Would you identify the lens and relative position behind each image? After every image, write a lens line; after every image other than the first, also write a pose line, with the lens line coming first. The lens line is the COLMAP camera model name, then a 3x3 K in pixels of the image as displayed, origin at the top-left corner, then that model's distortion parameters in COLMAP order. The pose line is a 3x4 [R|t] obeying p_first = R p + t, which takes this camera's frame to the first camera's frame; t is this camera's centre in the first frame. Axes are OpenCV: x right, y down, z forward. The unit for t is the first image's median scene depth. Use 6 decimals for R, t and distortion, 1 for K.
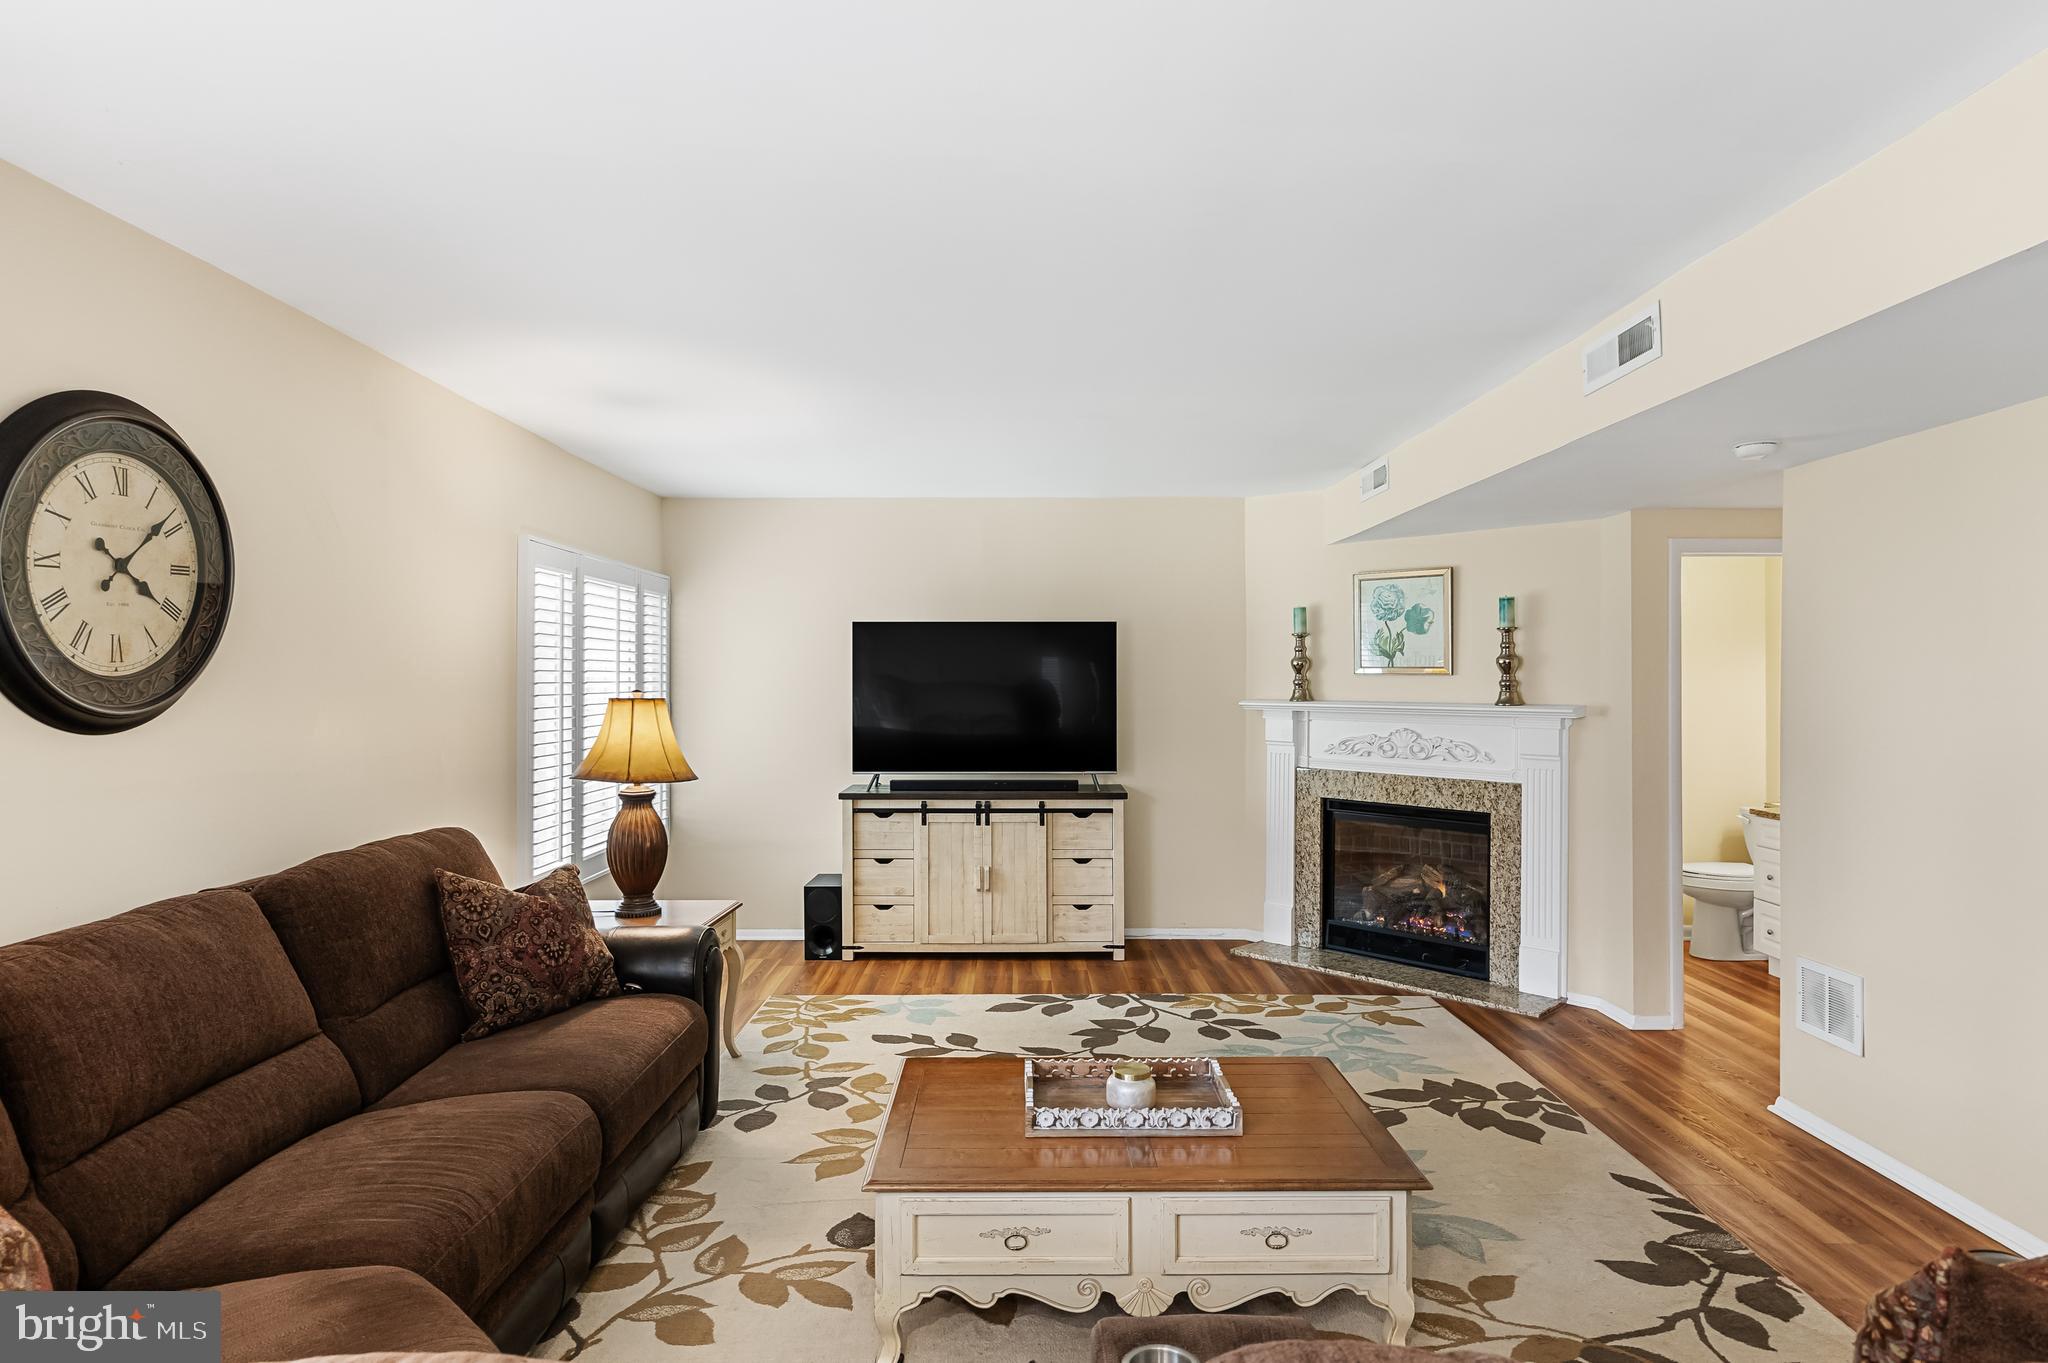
lens RADIAL K [[1149.7, 0, 1024.0], [0, 1149.7, 681.5], [0, 0, 1]] dist [0.002940, 0.000760]
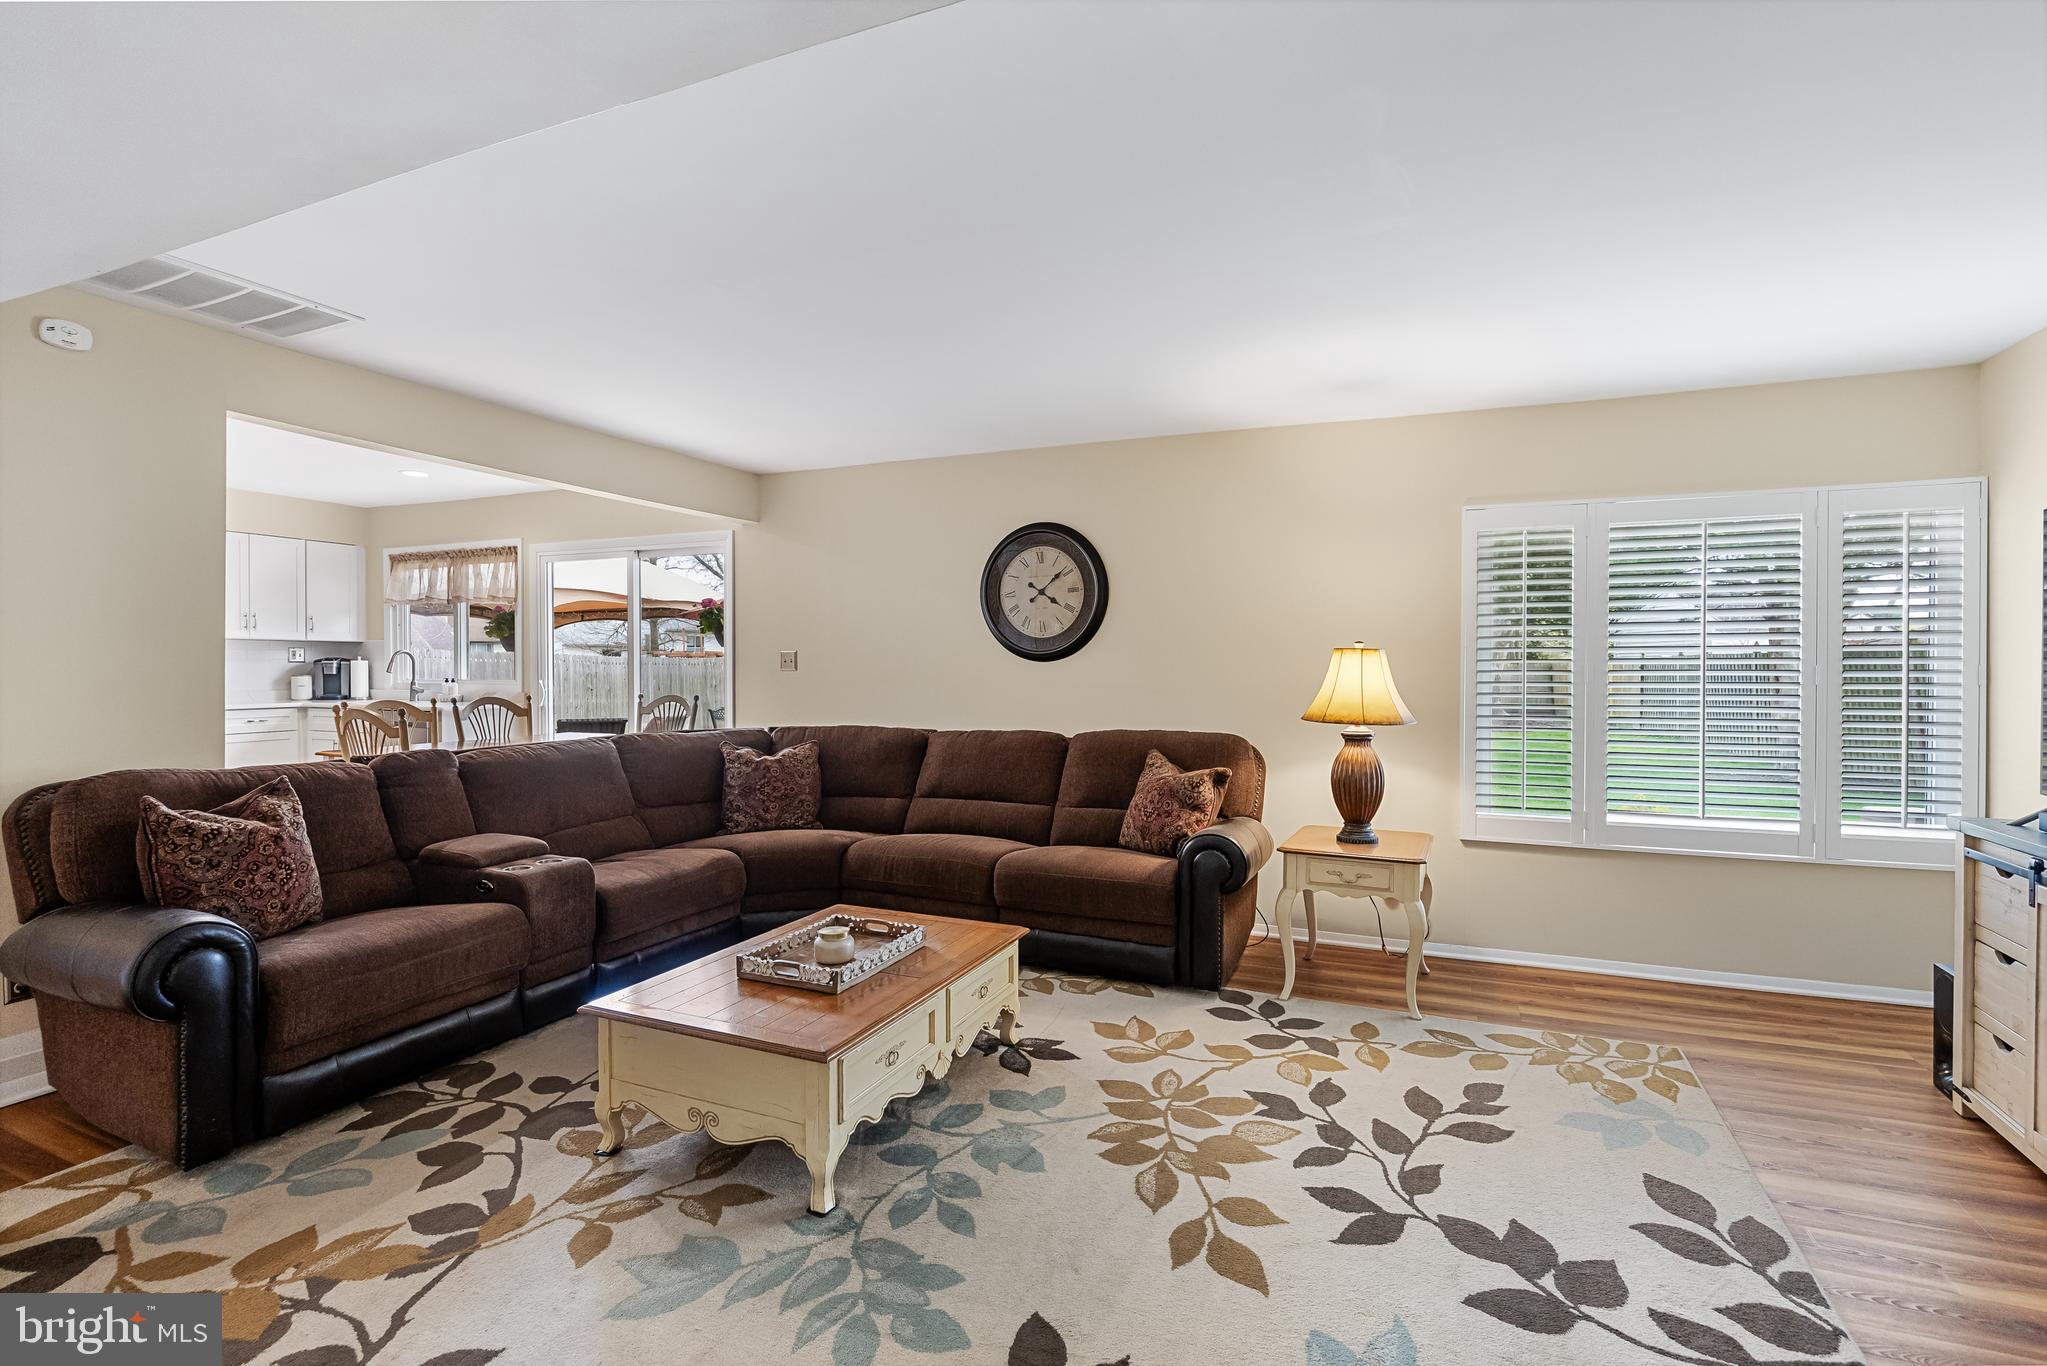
lens RADIAL K [[949.6, 0, 1035.8], [0, 949.6, 676.8], [0, 0, 1]] dist [-0.003384, -0.000005]
pose [[-0.398702, 0.011375, -0.917010, 0.505316], [-0.004294, 0.999889, 0.014270, 0.023642], [0.917071, 0.009628, -0.398608, 0.854103]]
